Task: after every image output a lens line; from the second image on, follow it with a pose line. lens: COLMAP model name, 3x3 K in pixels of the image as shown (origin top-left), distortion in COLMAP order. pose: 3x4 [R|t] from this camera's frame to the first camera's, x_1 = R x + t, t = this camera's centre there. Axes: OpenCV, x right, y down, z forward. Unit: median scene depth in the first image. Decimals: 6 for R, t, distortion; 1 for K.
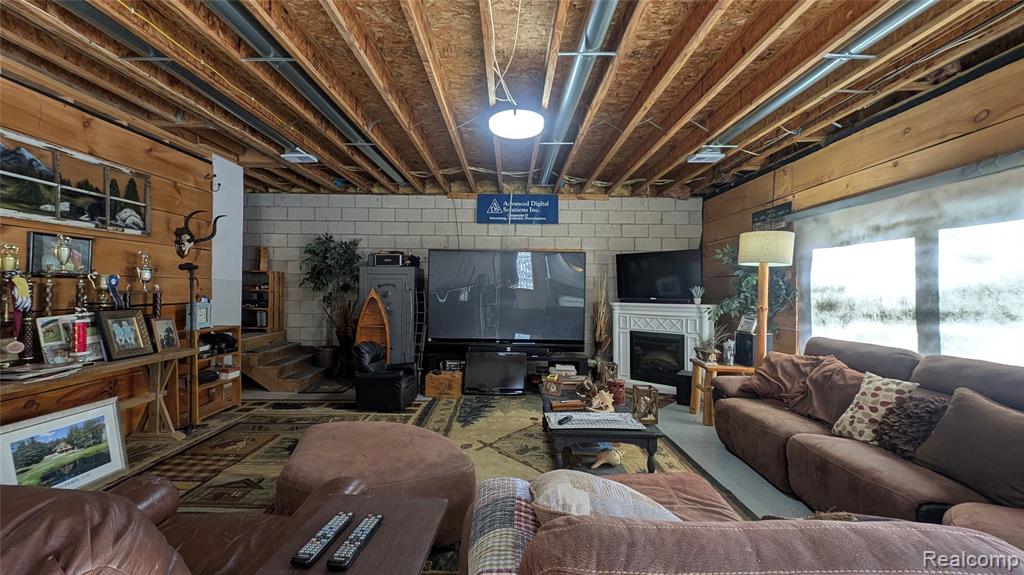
lens RADIAL K [[384.8, 0, 512.0], [0, 384.8, 287.5], [0, 0, 1]] dist [0.002067, 0.000133]
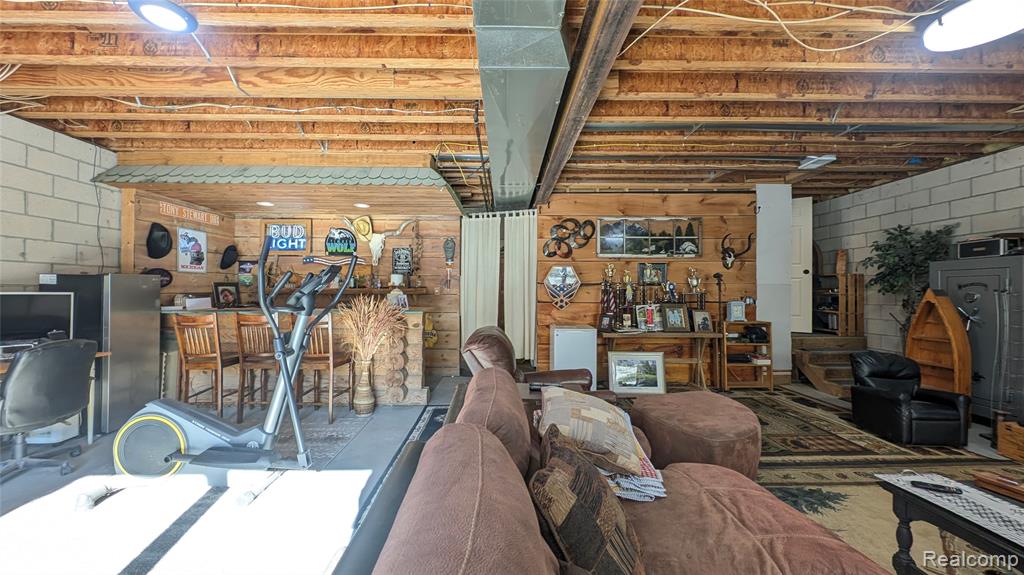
lens RADIAL K [[384.8, 0, 512.0], [0, 384.8, 287.5], [0, 0, 1]] dist [0.002067, 0.000133]
pose [[0.017365, -0.019908, -0.999651, 0.502818], [0.002657, 0.999799, -0.019865, 0.014384], [0.999846, -0.002311, 0.017415, 0.194489]]
